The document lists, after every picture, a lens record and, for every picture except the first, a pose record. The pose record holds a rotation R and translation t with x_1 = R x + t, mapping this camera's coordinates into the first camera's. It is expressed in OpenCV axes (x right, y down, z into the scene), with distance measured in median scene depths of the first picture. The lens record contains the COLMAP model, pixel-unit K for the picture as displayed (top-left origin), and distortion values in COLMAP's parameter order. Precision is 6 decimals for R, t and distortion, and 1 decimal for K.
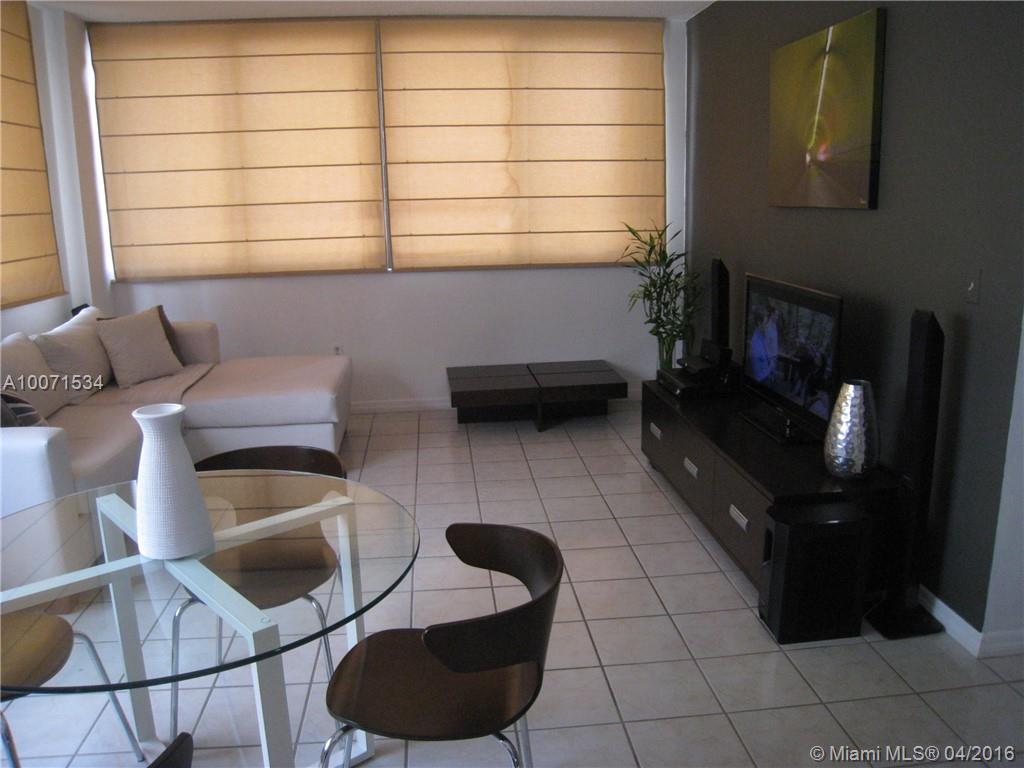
lens RADIAL K [[831.1, 0, 512.0], [0, 831.1, 384.0], [0, 0, 1]] dist [-0.171737, 0.105812]
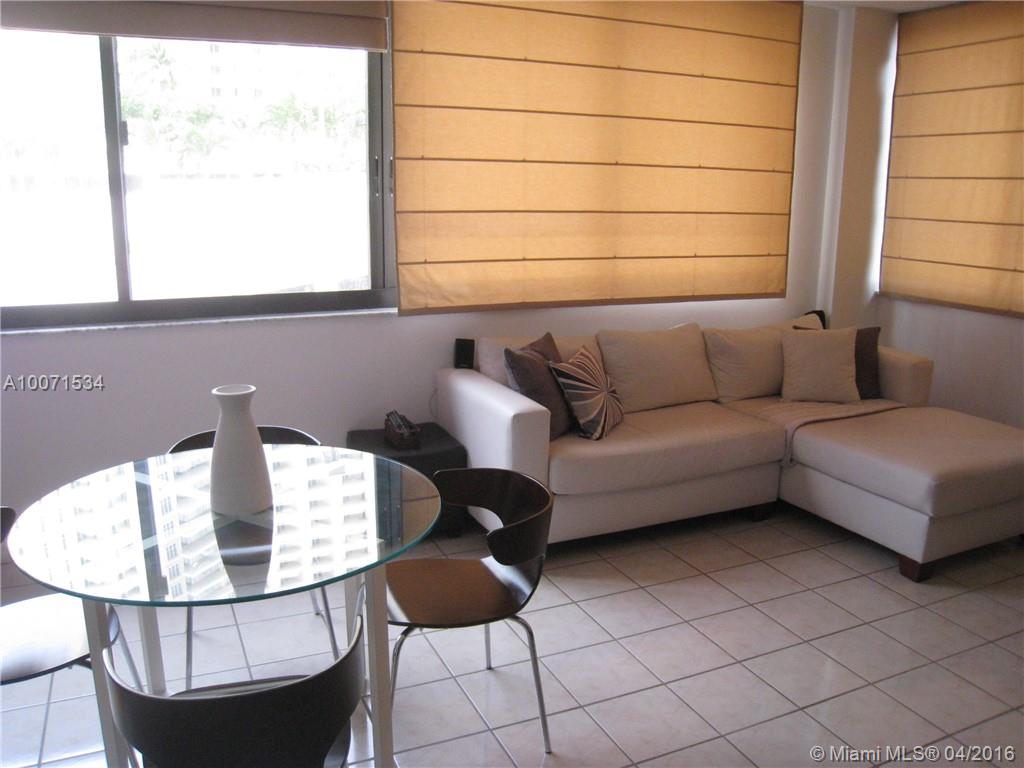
lens RADIAL K [[831.1, 0, 512.0], [0, 831.1, 384.0], [0, 0, 1]] dist [-0.171737, 0.105812]
pose [[0.325999, 0.229816, -0.917011, 0.243830], [-0.230262, 0.960092, 0.158754, -0.078536], [0.916899, 0.159399, 0.365907, 0.289023]]
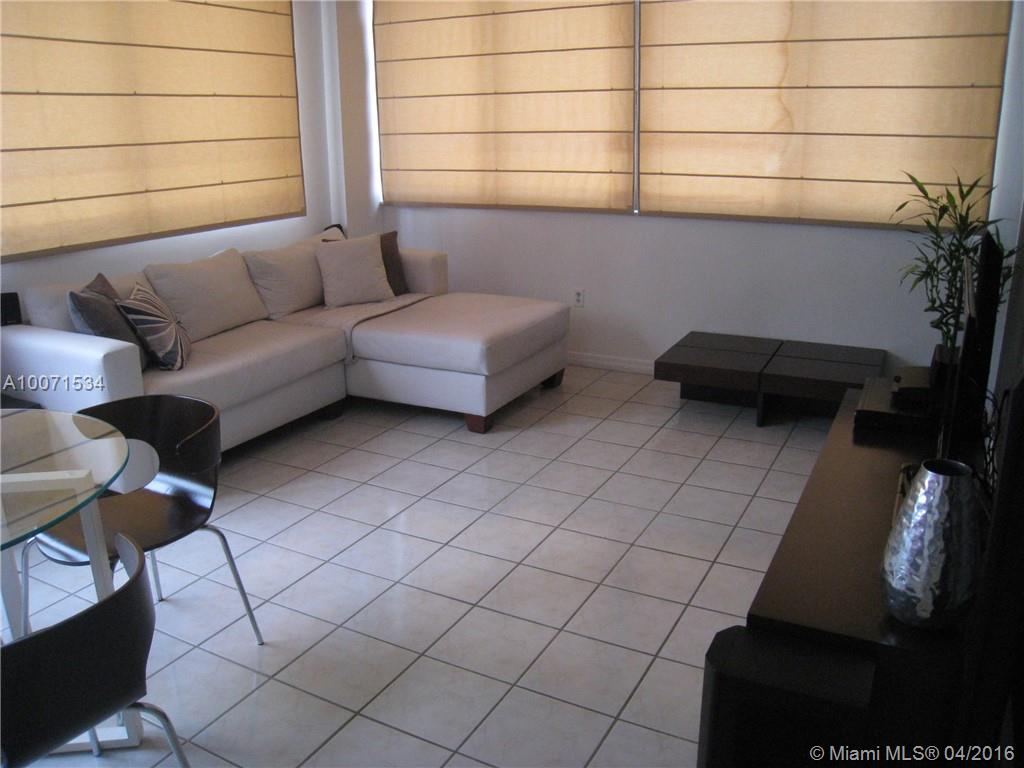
lens RADIAL K [[831.1, 0, 512.0], [0, 831.1, 384.0], [0, 0, 1]] dist [-0.171737, 0.105812]
pose [[0.835468, 0.168240, -0.523152, 0.234386], [-0.126820, 0.985314, 0.114337, -0.042455], [0.534705, -0.029179, 0.844535, 0.192024]]
